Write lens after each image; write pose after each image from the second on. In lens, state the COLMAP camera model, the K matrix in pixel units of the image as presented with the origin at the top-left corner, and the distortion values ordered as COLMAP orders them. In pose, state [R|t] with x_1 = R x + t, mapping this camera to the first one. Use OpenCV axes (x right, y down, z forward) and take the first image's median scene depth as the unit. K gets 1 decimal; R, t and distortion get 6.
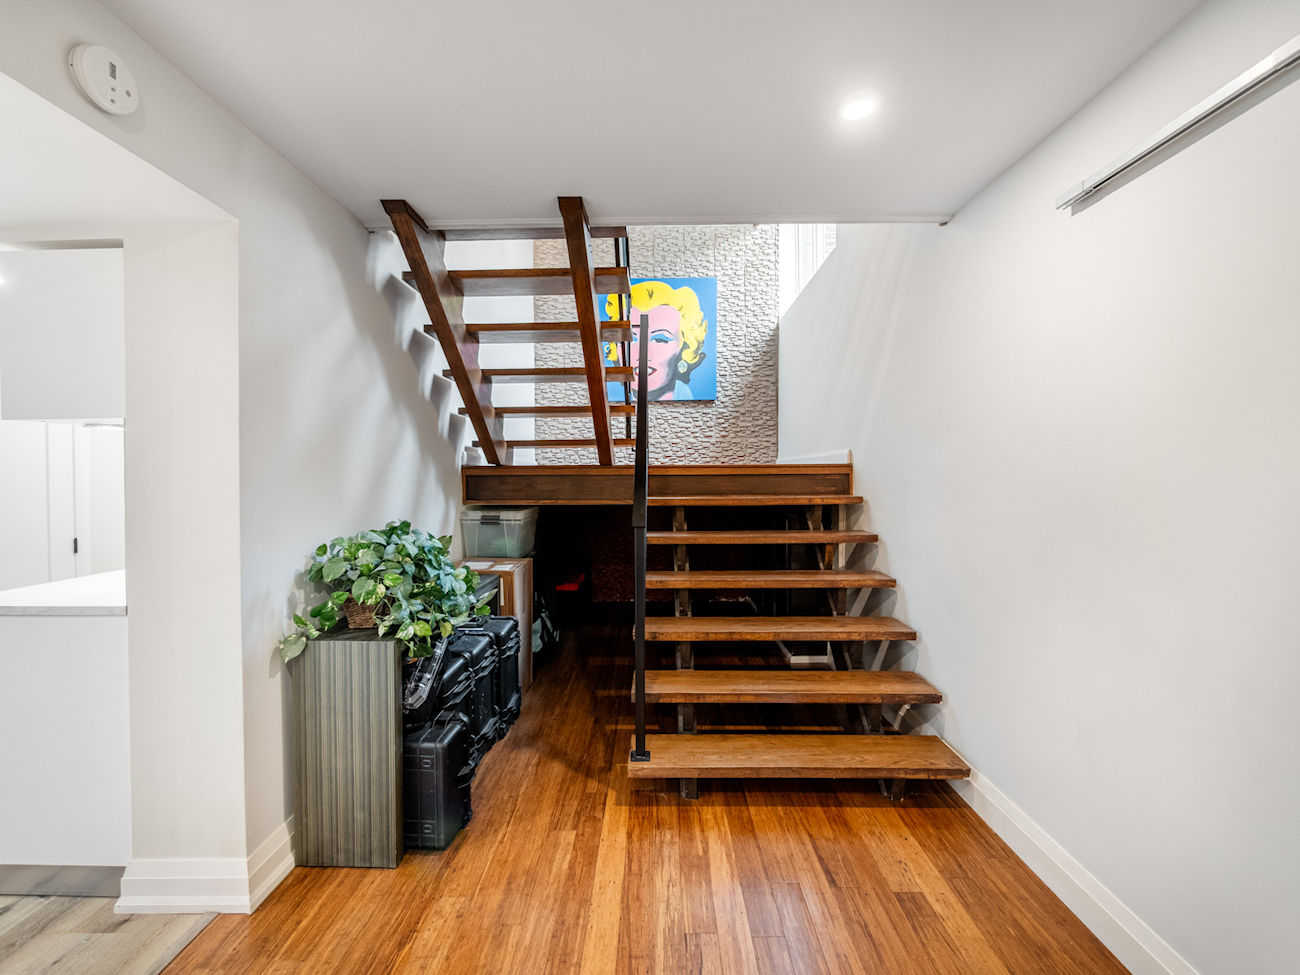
lens RADIAL K [[572.1, 0, 650.8], [0, 572.1, 475.6], [0, 0, 1]] dist [-0.003285, -0.000150]
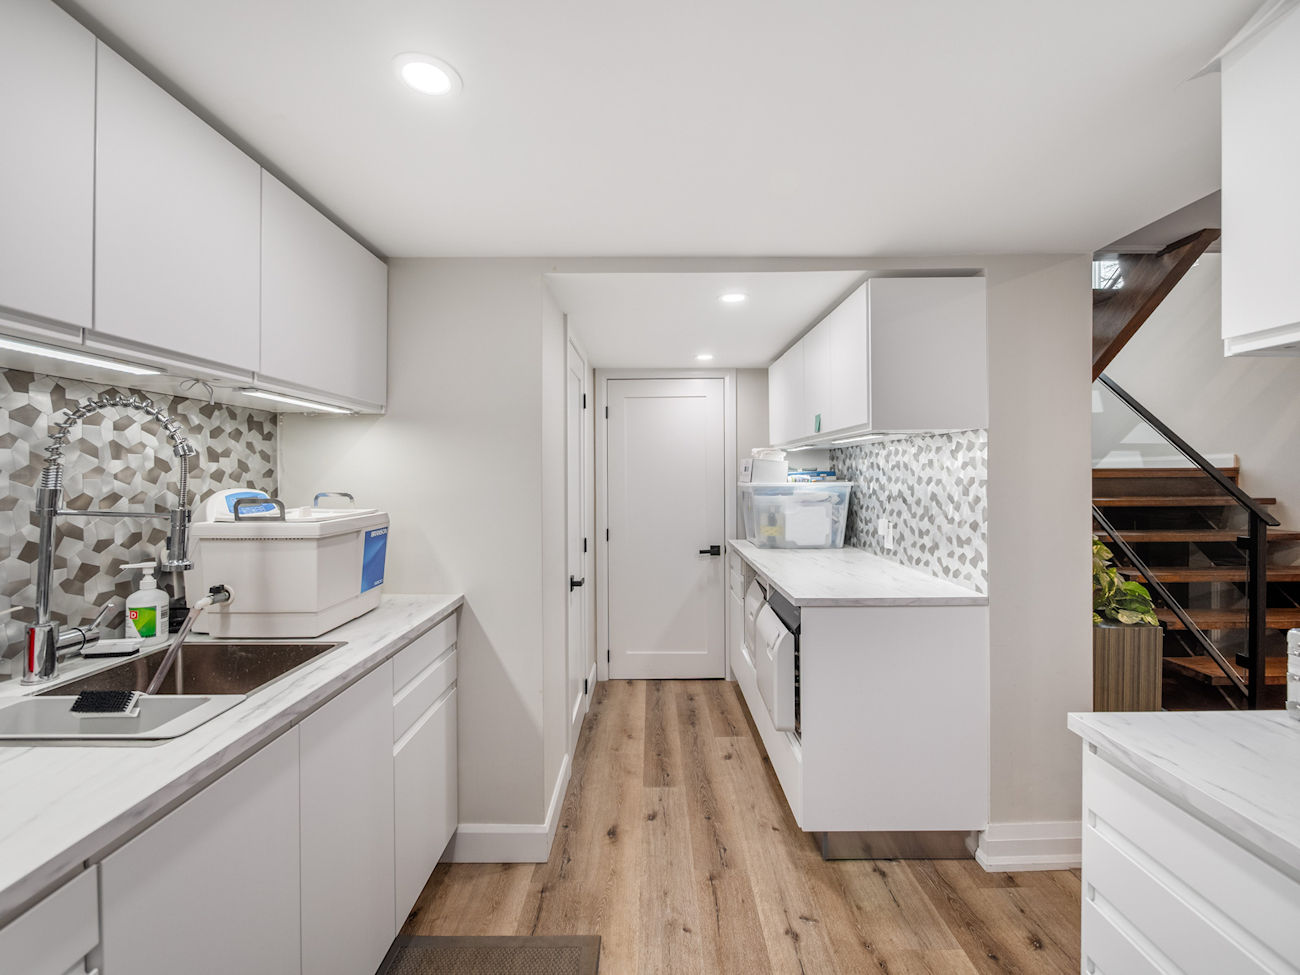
lens RADIAL K [[572.1, 0, 650.8], [0, 572.1, 475.6], [0, 0, 1]] dist [-0.003285, -0.000150]
pose [[0.999733, 0.001806, 0.023019, -1.345052], [-0.001784, 0.999998, -0.000966, -0.005164], [-0.023021, 0.000924, 0.999735, -0.086478]]
